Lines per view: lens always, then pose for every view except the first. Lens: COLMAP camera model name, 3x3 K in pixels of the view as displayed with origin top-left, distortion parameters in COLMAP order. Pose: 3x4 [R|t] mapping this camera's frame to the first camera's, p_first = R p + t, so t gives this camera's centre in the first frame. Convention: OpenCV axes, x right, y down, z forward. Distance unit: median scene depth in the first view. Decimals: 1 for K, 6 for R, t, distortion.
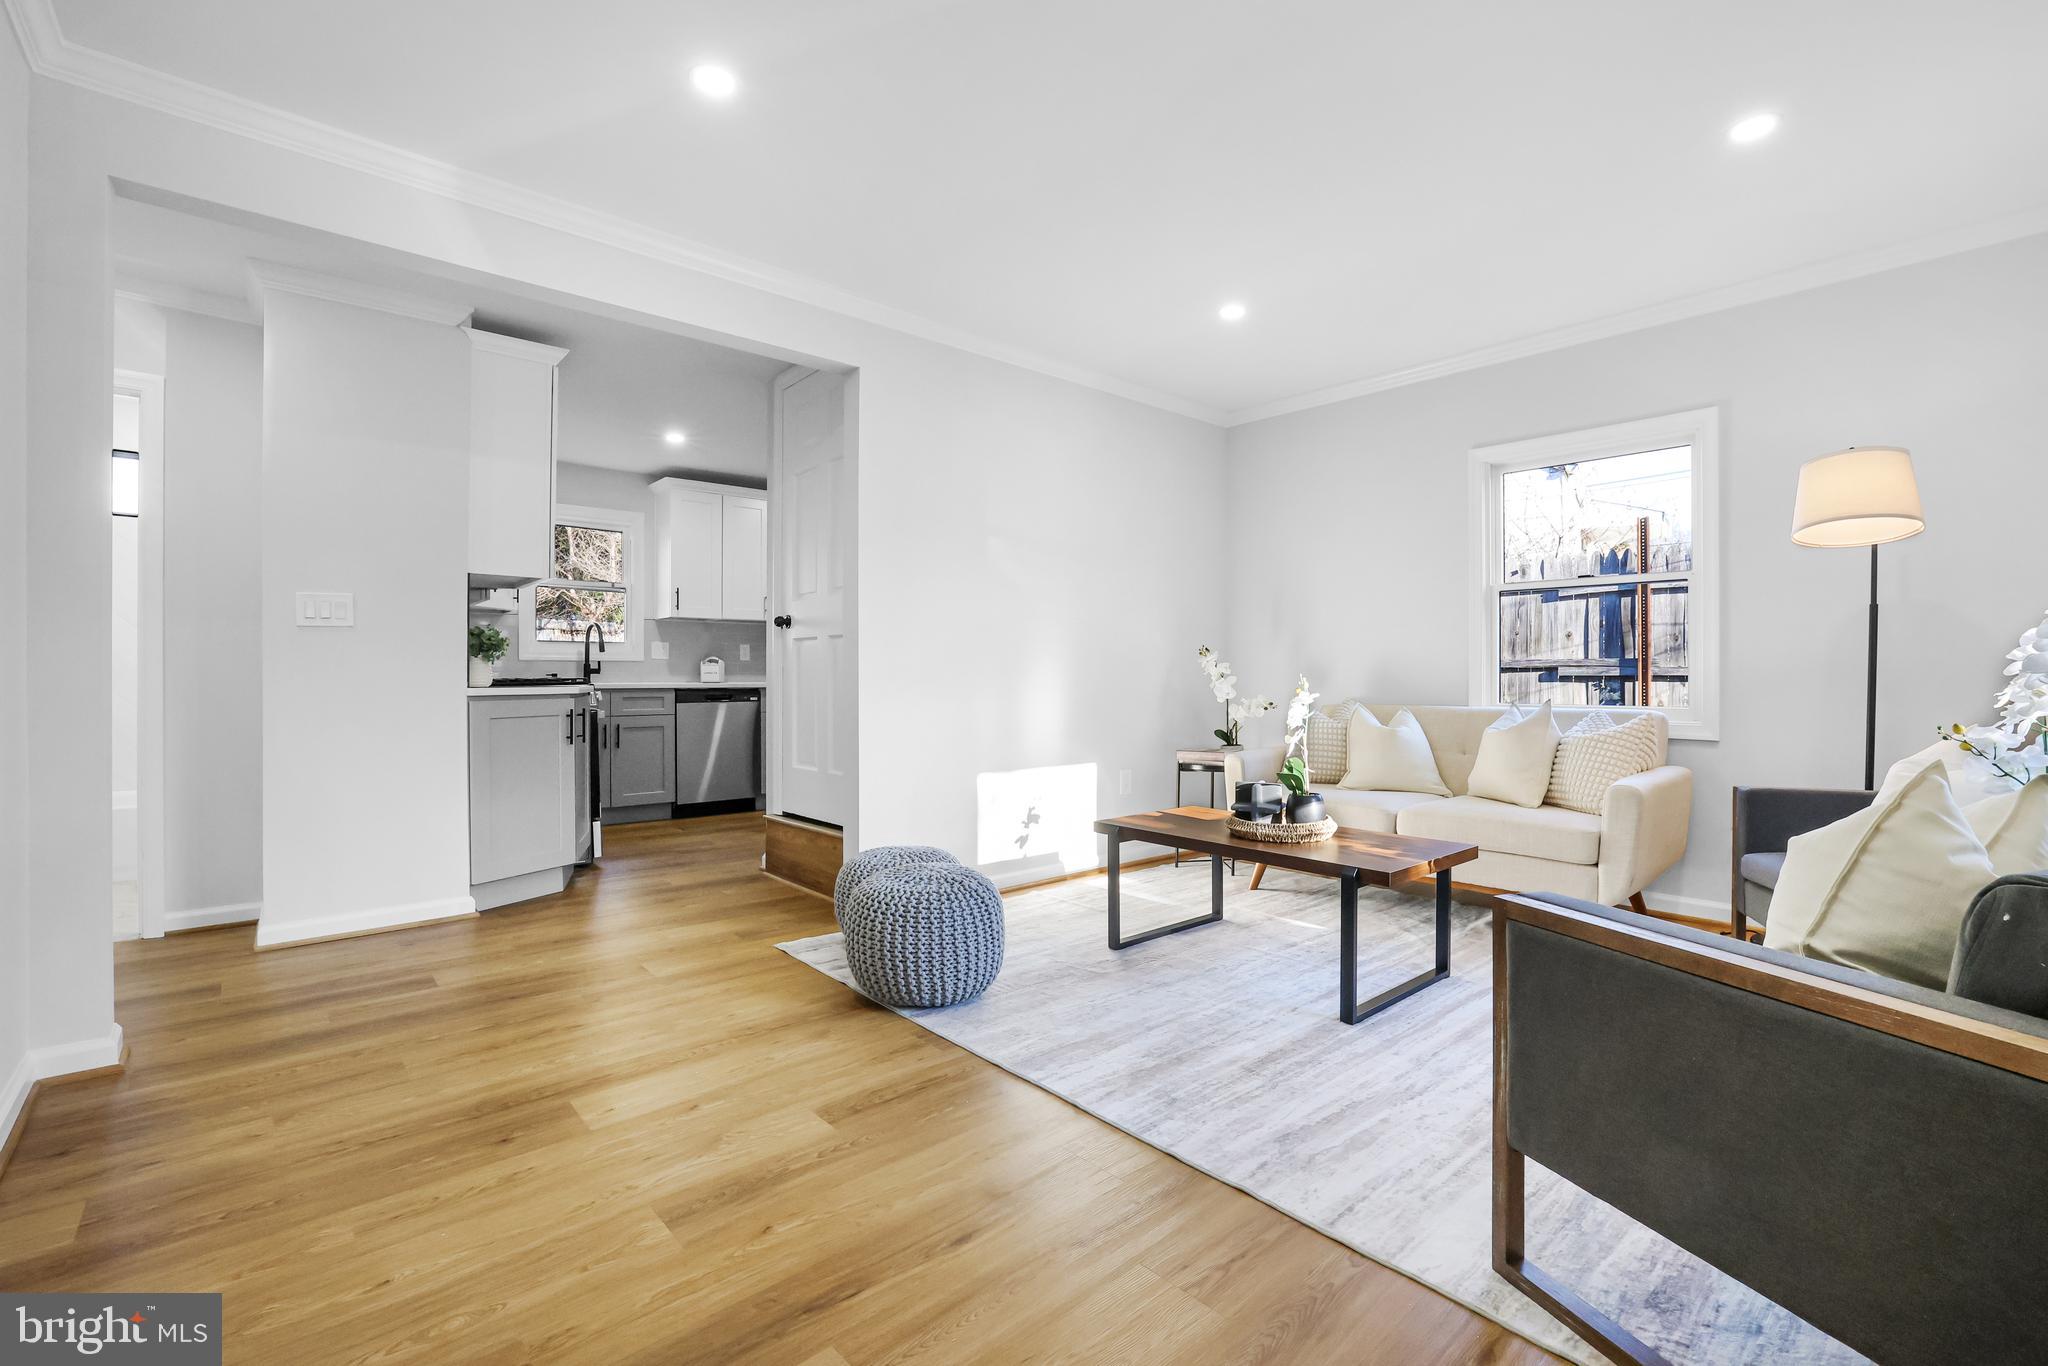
lens RADIAL K [[913.1, 0, 1034.5], [0, 913.1, 681.0], [0, 0, 1]] dist [-0.054721, 0.018375]
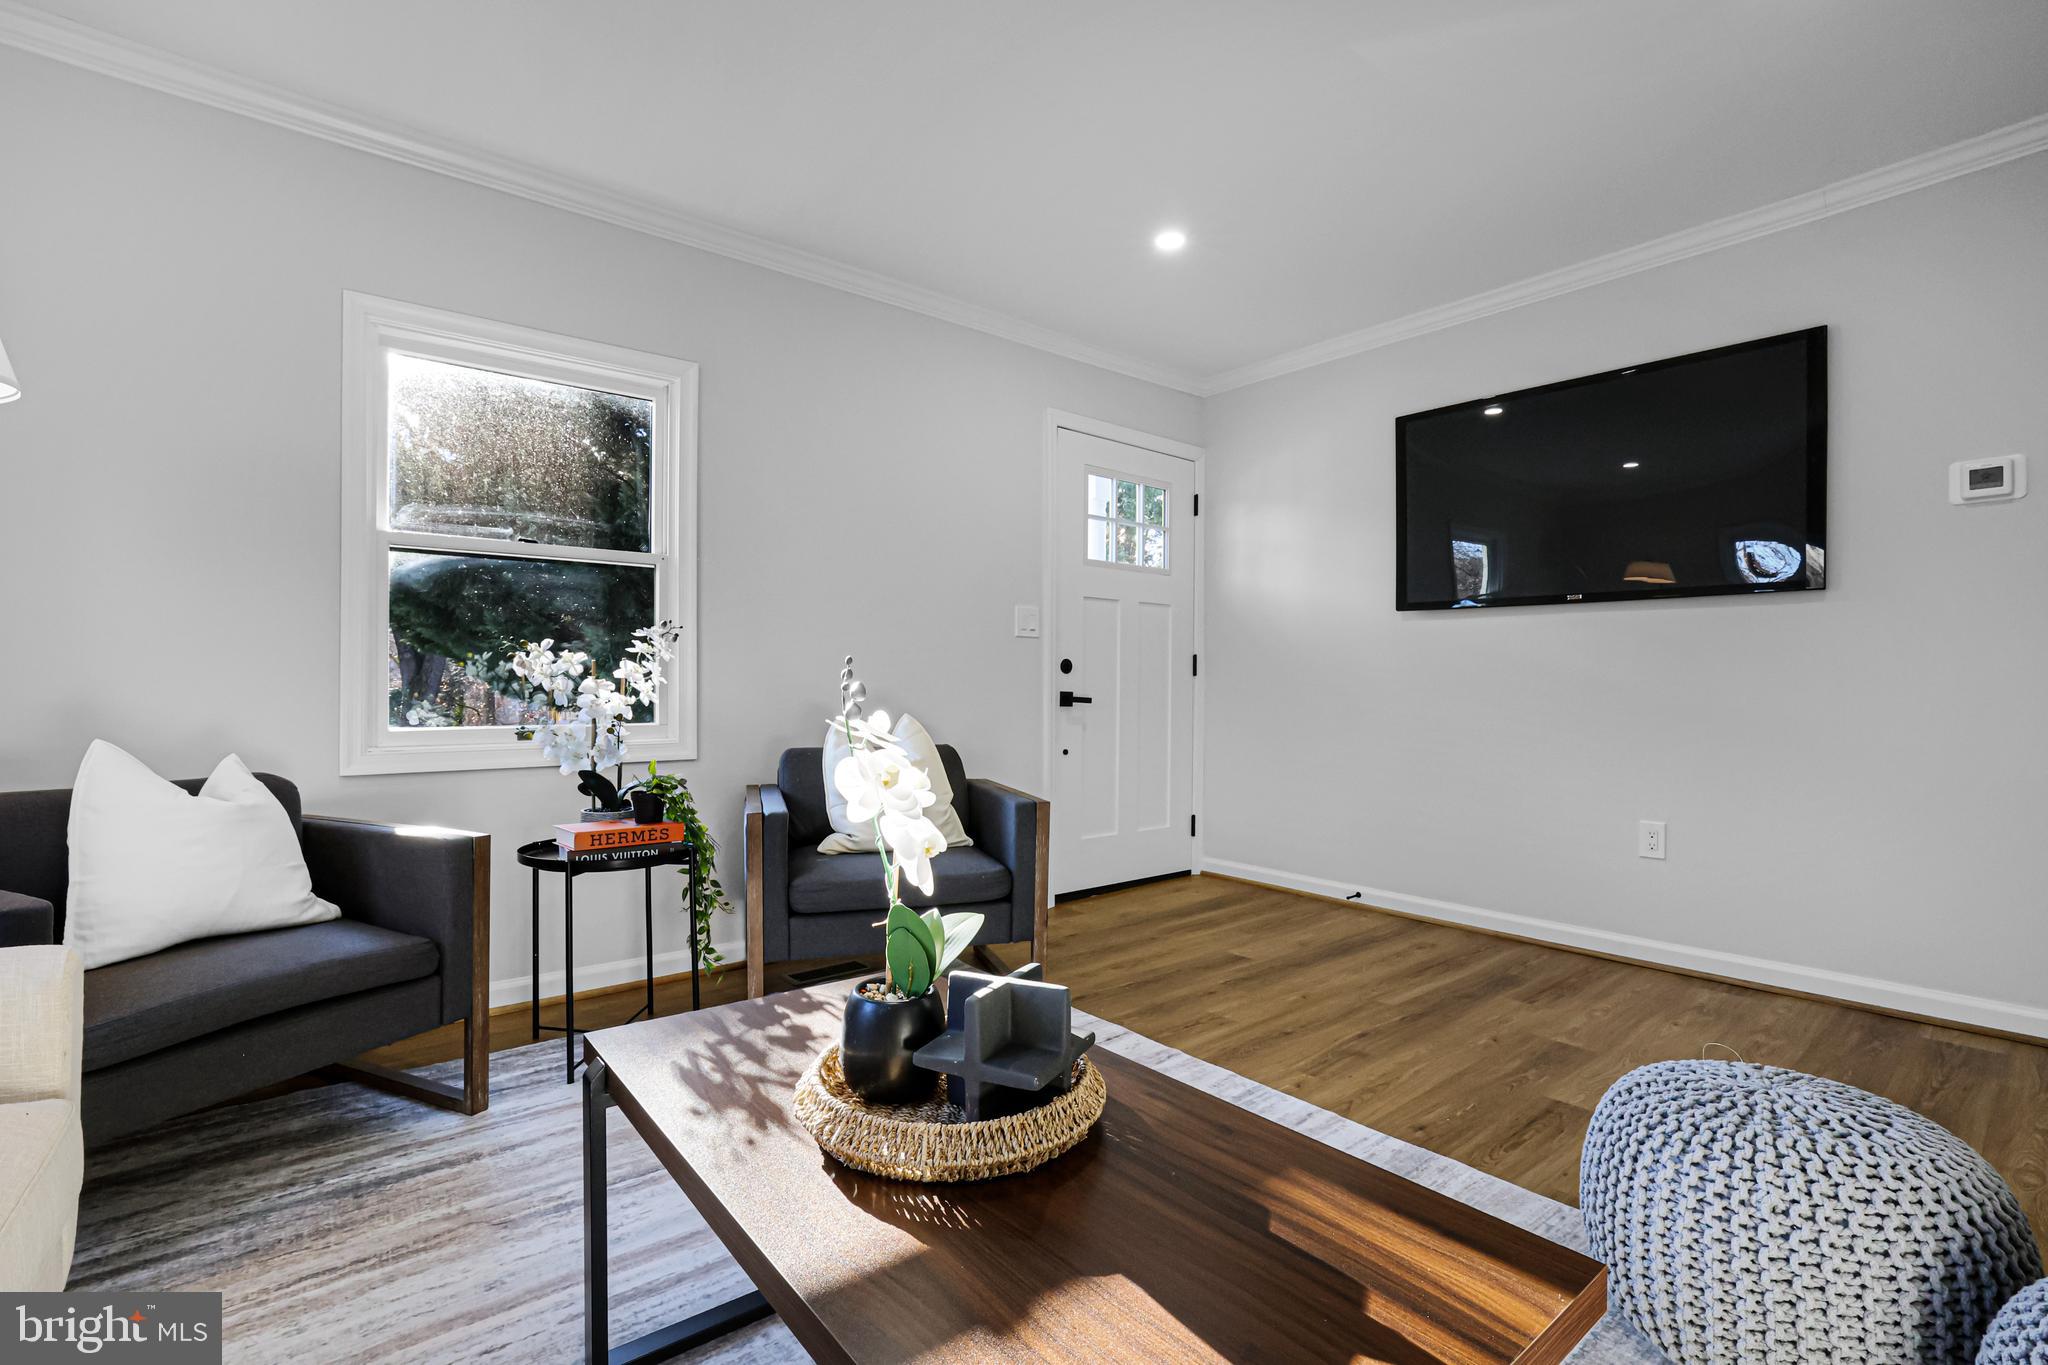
lens RADIAL K [[924.5, 0, 1040.4], [0, 924.5, 671.4], [0, 0, 1]] dist [-0.046580, 0.018277]
pose [[-0.999453, -0.002882, 0.032932, 0.205684], [-0.003172, 0.999957, -0.008754, -0.000792], [-0.032905, -0.008853, -0.999419, 1.240695]]
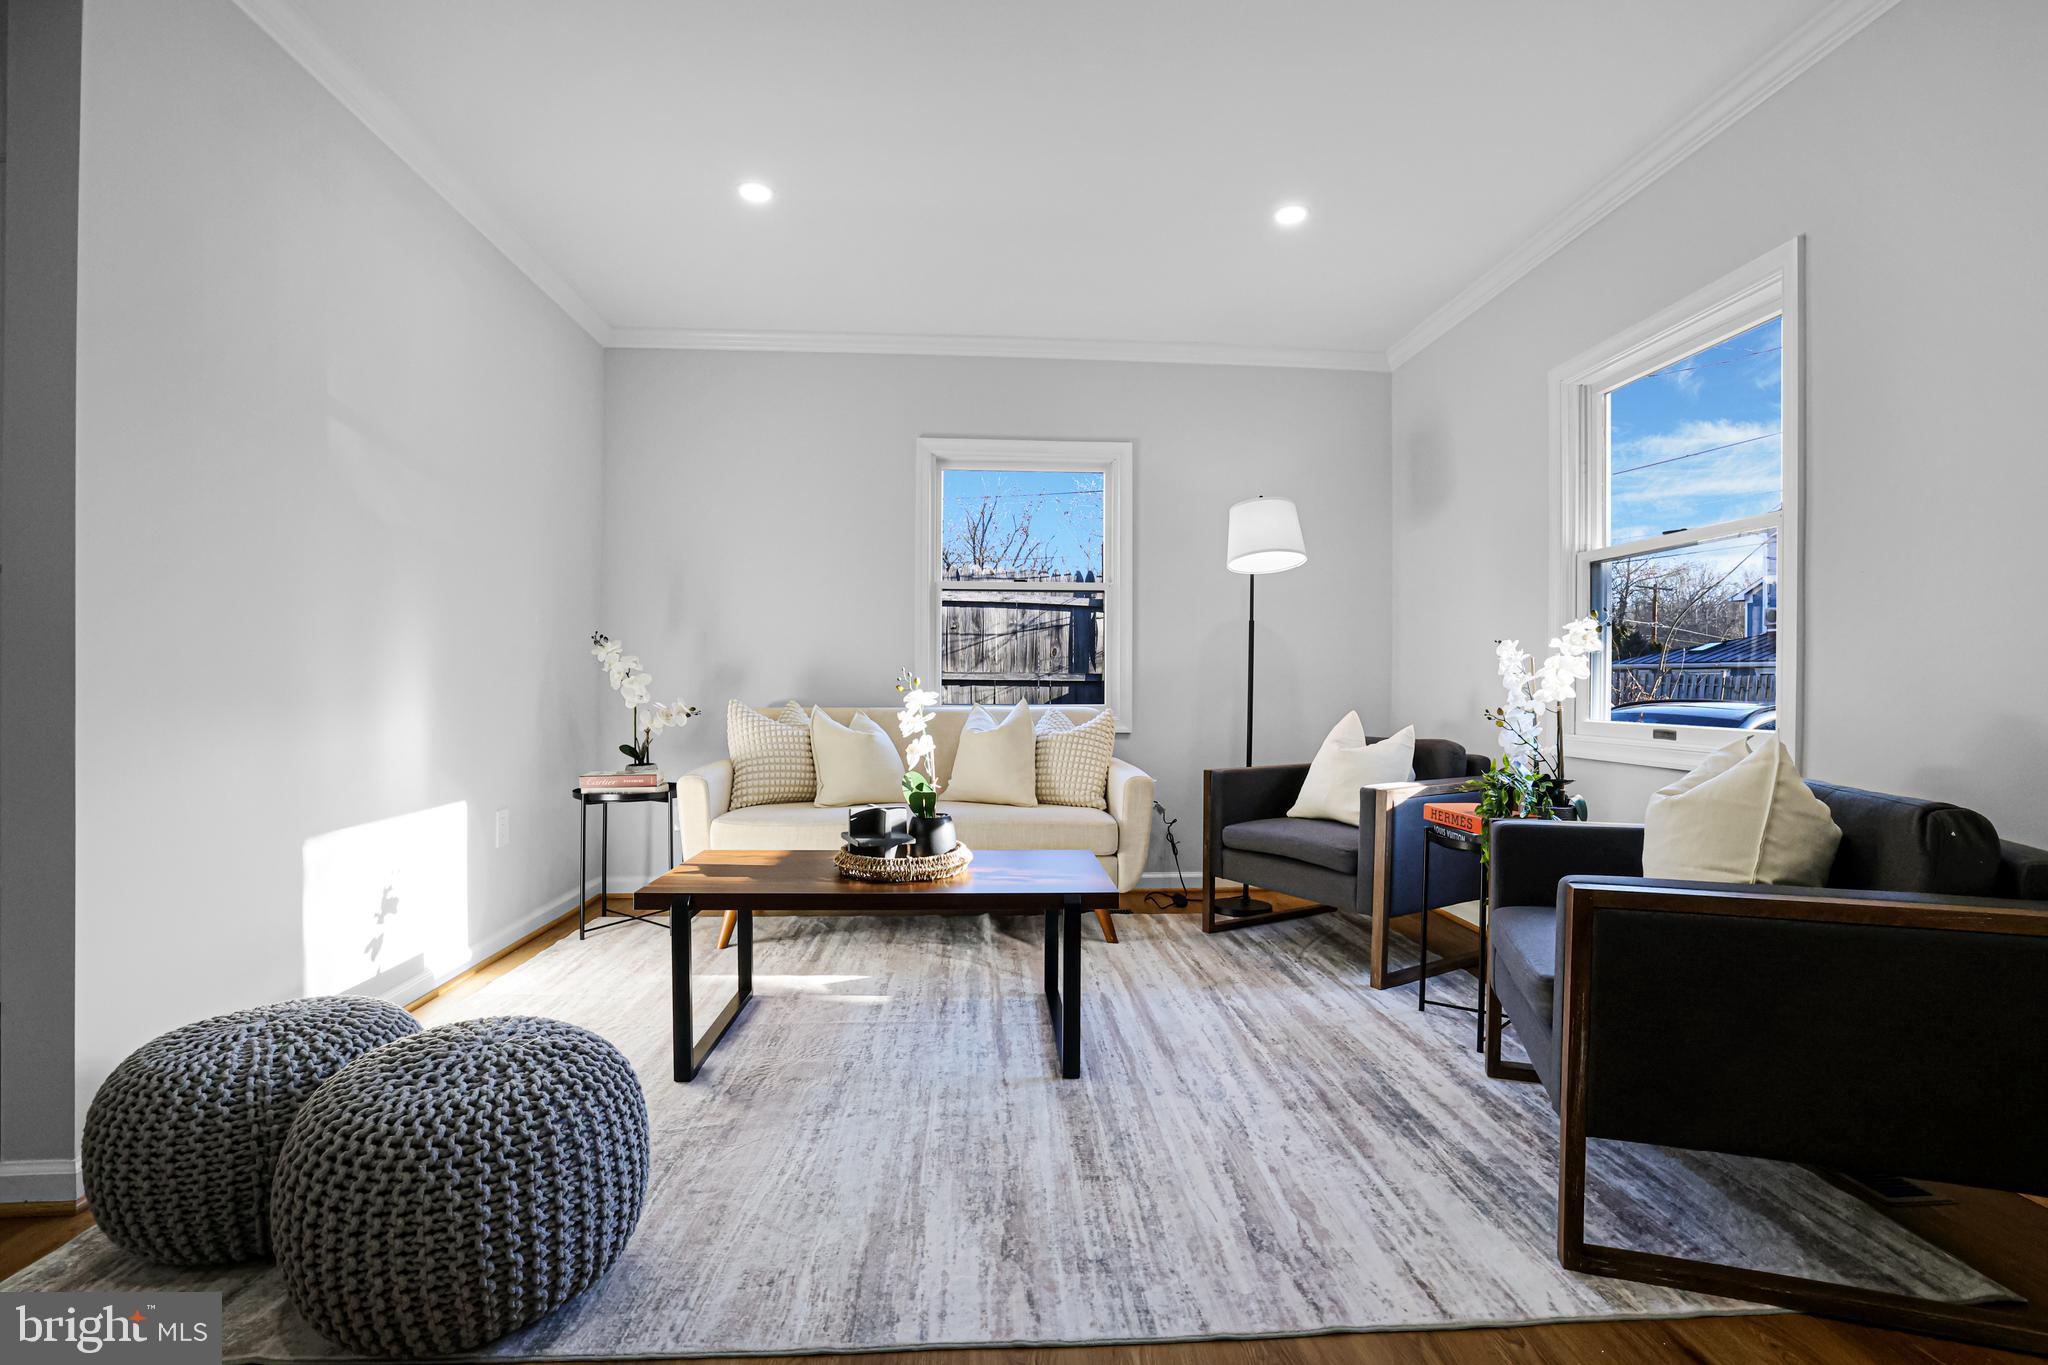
lens RADIAL K [[936.9, 0, 1041.7], [0, 936.9, 688.9], [0, 0, 1]] dist [-0.048769, 0.019189]
pose [[0.601386, 0.001293, 0.798958, -0.279973], [-0.001009, 0.999999, -0.000859, 0.011070], [-0.798958, -0.000290, 0.601386, 0.376856]]
